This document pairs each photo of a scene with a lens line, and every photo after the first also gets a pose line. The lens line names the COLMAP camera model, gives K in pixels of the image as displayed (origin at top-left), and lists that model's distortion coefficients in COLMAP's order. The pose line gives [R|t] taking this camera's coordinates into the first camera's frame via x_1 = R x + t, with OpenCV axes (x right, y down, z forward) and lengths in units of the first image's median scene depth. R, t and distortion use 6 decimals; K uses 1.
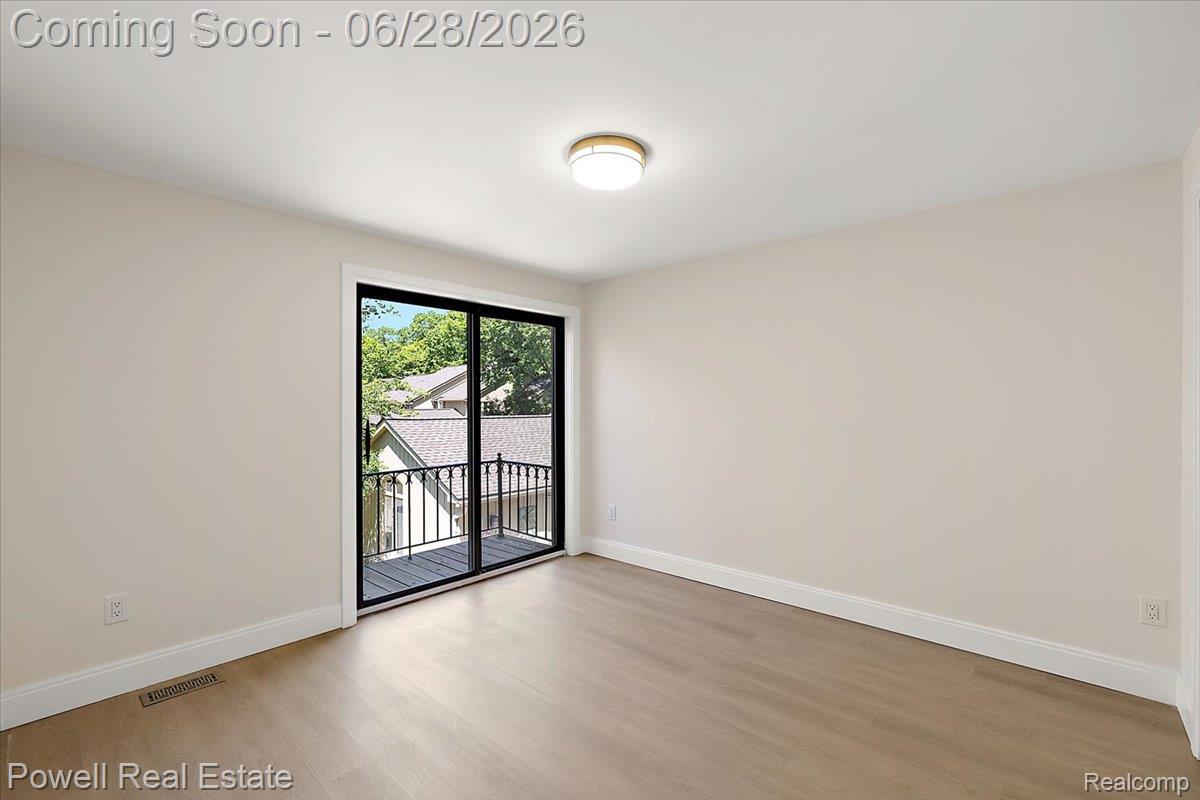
lens RADIAL K [[516.1, 0, 589.1], [0, 516.1, 400.2], [0, 0, 1]] dist [0.002468, 0.000335]
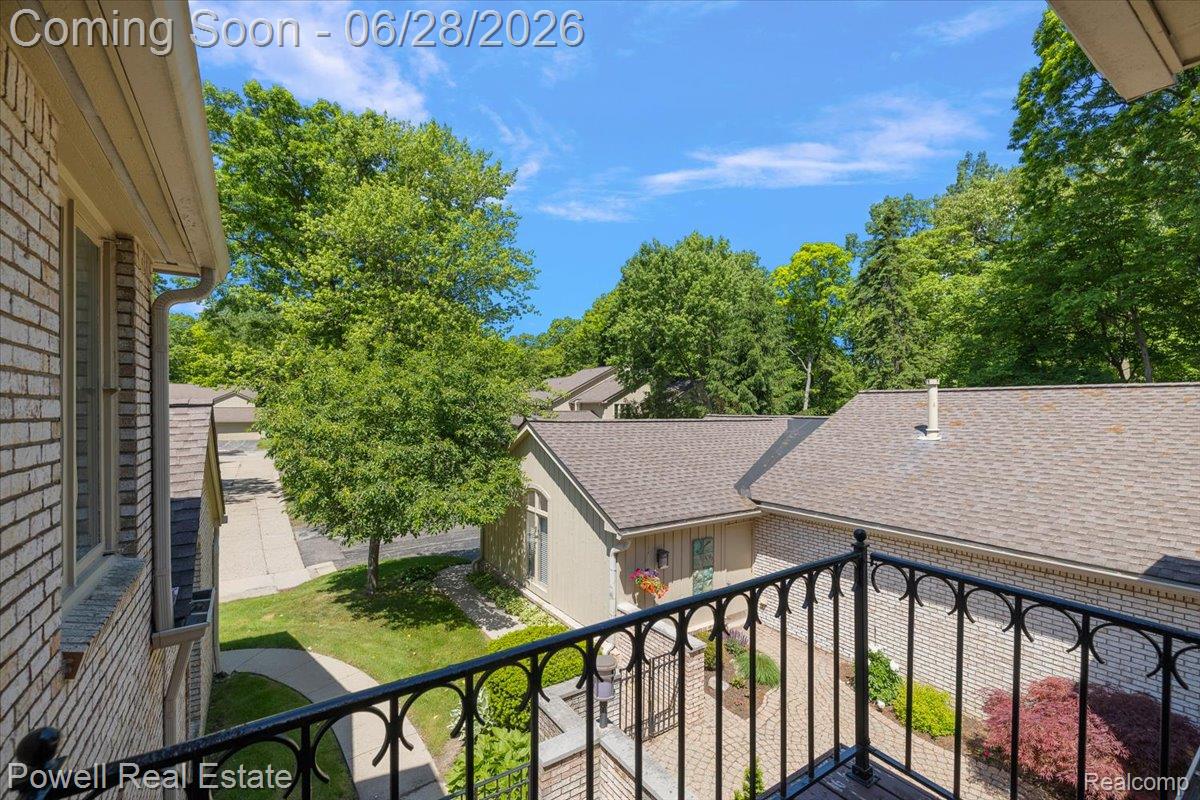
lens RADIAL K [[516.1, 0, 602.6], [0, 516.1, 411.2], [0, 0, 1]] dist [0.002468, 0.000335]
pose [[0.974375, 0.013067, -0.224551, -0.961506], [-0.009760, 0.999827, 0.015830, 0.068230], [0.224719, -0.013233, 0.974334, 2.281312]]
